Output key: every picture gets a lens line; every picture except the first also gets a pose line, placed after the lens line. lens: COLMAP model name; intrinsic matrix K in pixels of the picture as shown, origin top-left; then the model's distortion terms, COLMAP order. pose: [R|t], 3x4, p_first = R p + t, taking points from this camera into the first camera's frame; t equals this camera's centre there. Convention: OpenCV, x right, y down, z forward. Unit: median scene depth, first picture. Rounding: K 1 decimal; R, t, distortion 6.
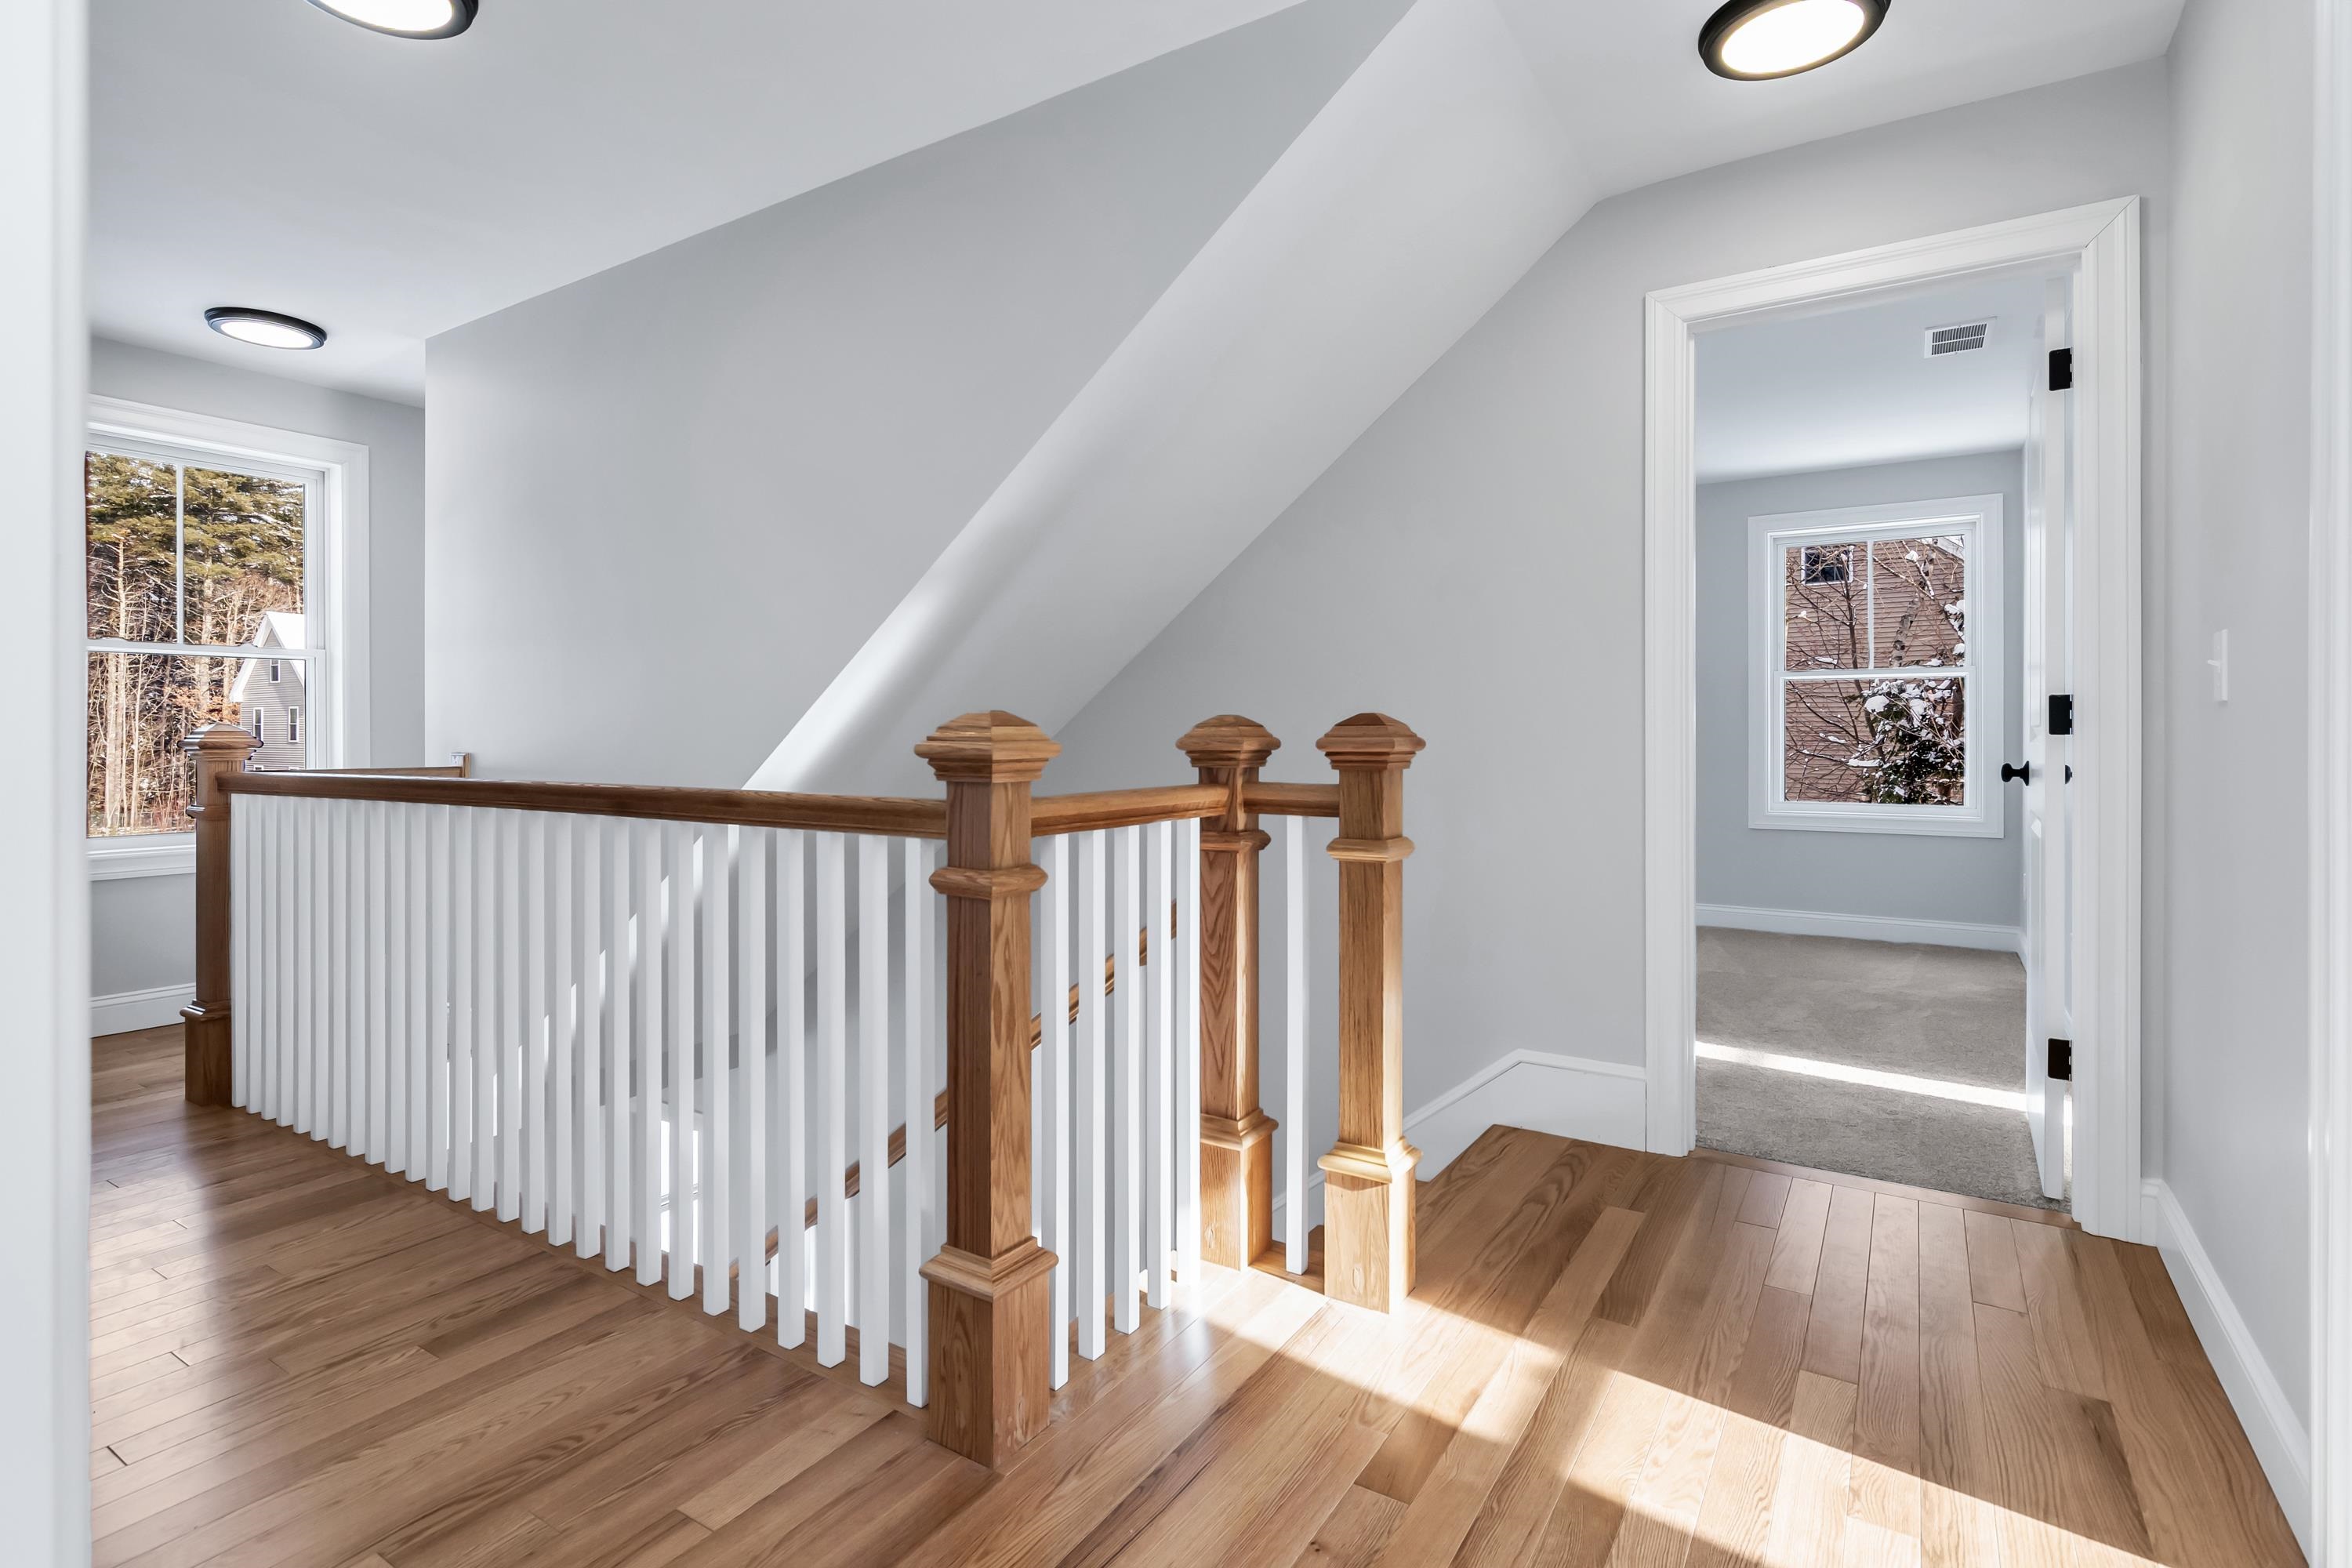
lens RADIAL K [[1193.2, 0, 1221.9], [0, 1193.2, 772.2], [0, 0, 1]] dist [0.000803, 0.000811]
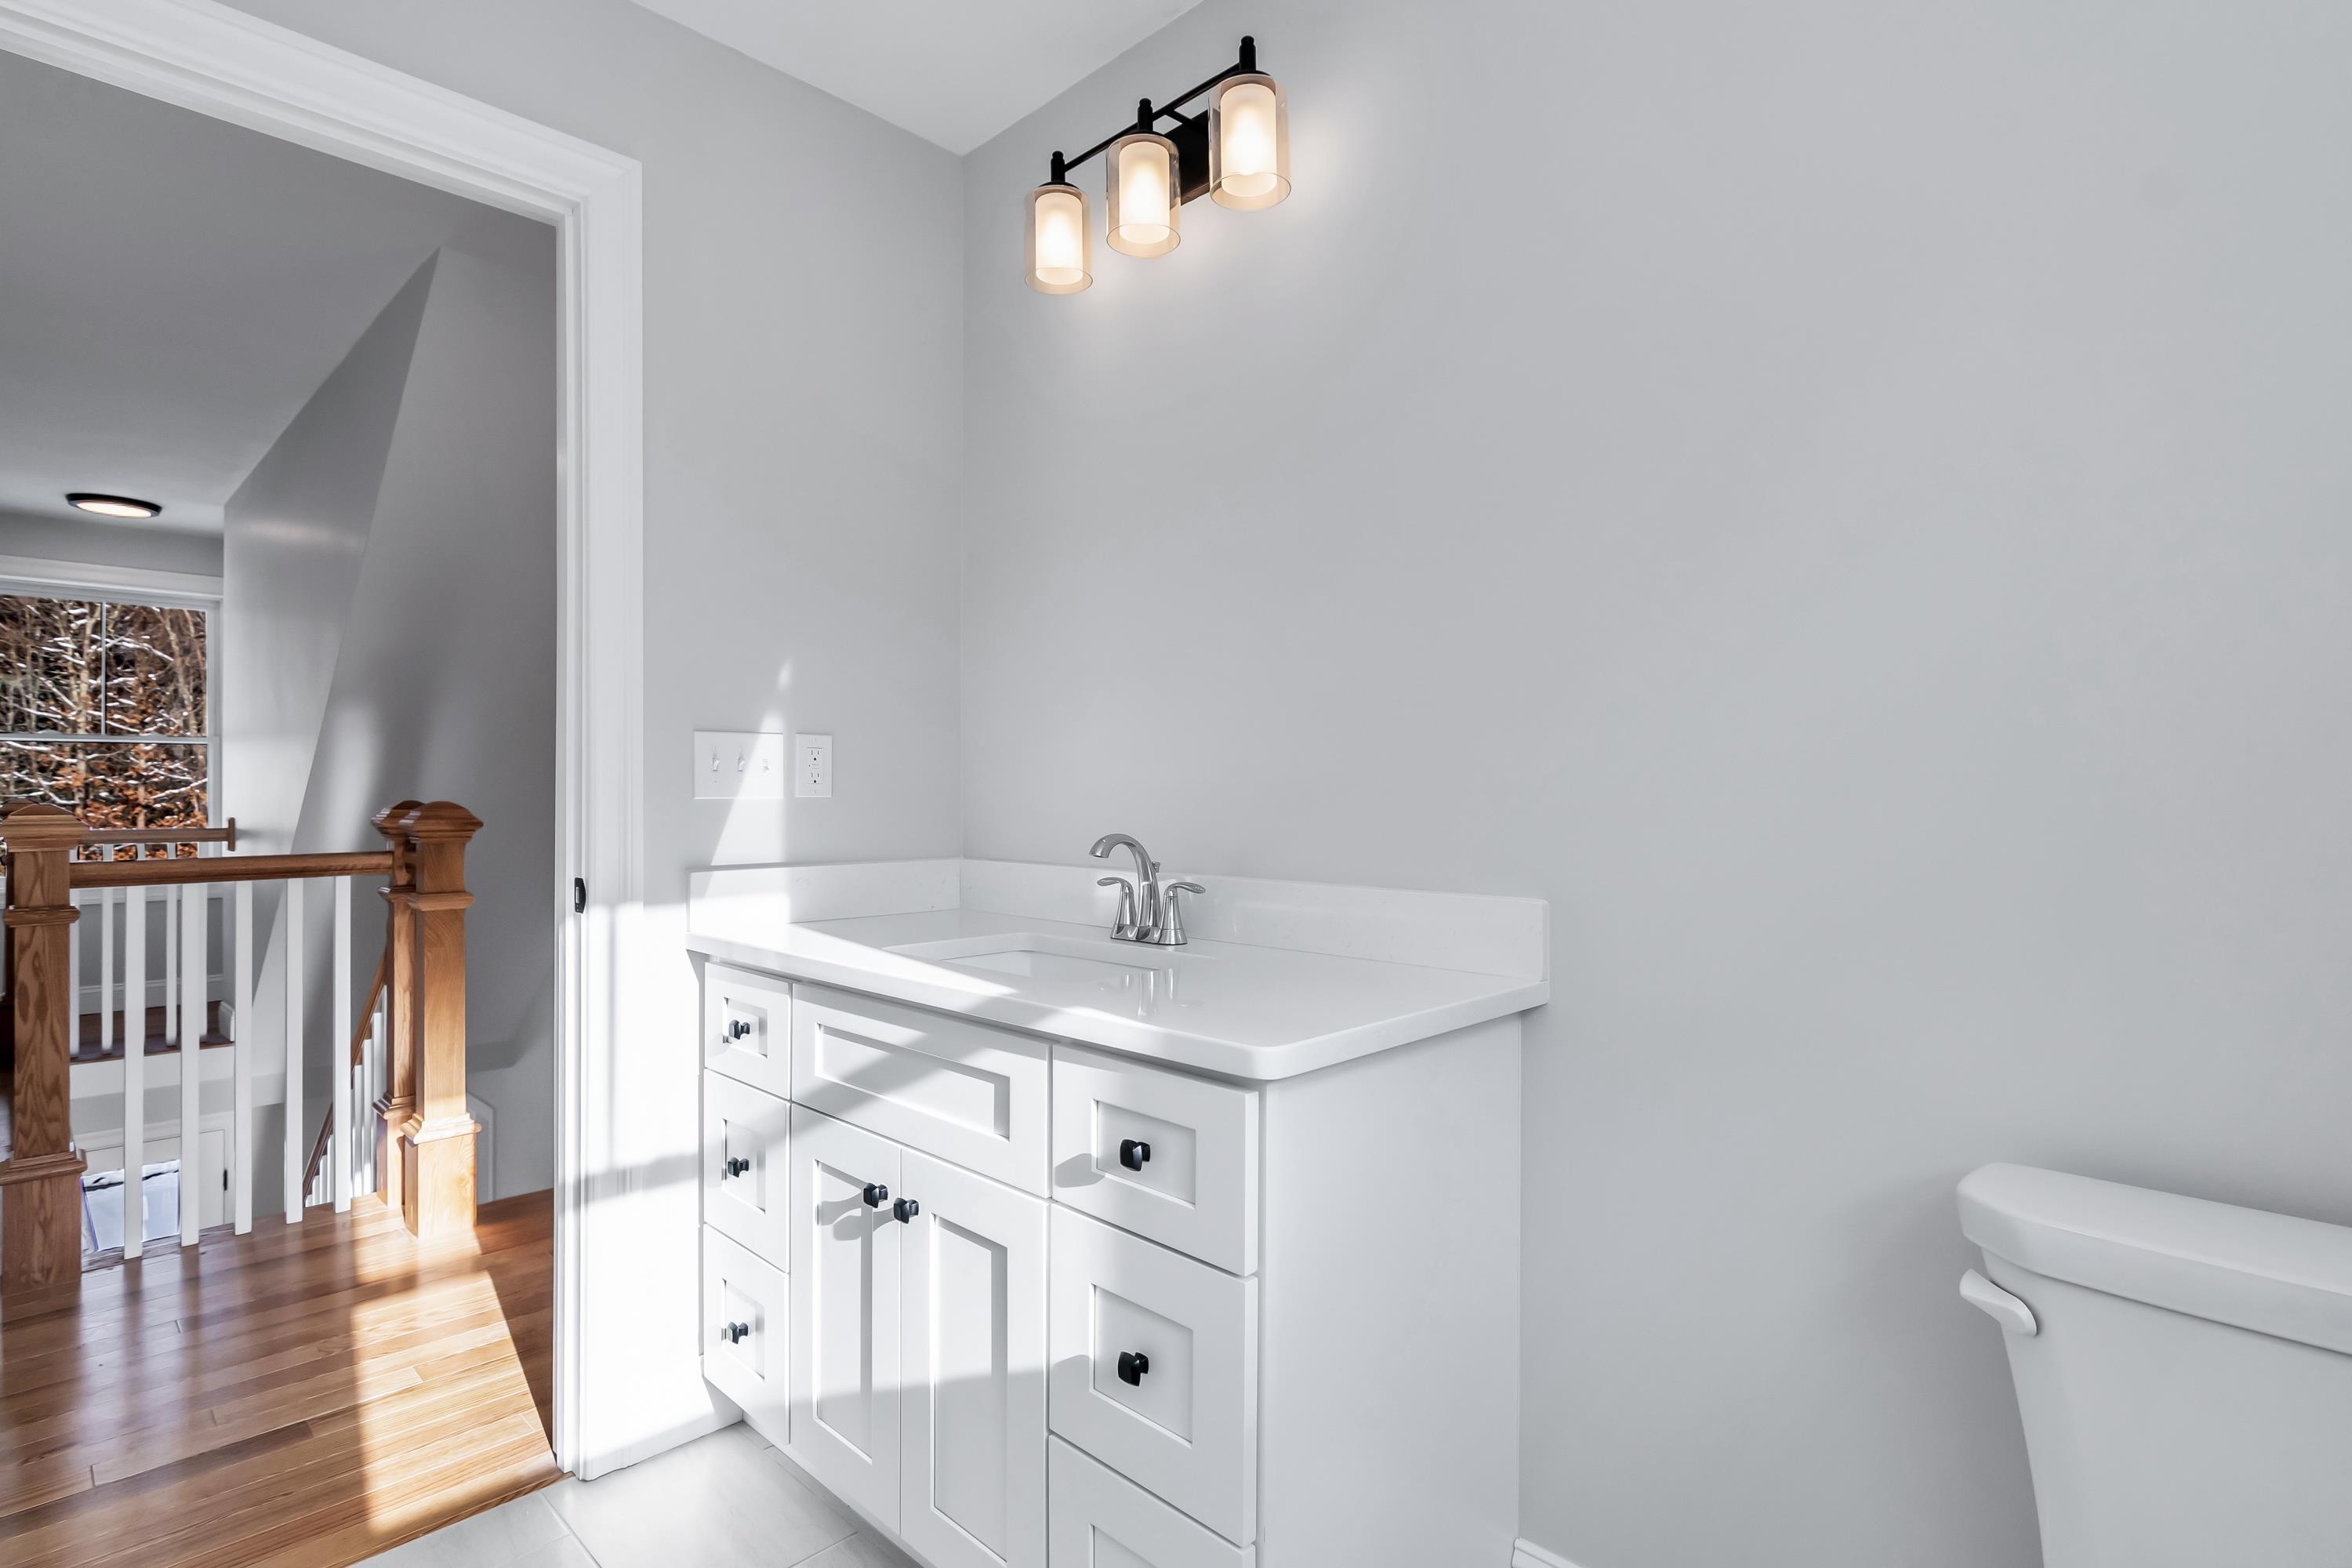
lens RADIAL K [[1193.2, 0, 1193.5], [0, 1193.2, 792.0], [0, 0, 1]] dist [0.000803, 0.000811]
pose [[0.976694, 0.008103, -0.214485, 1.596122], [-0.011575, 0.999821, -0.014937, -0.062584], [0.214326, 0.017072, 0.976613, -0.192481]]
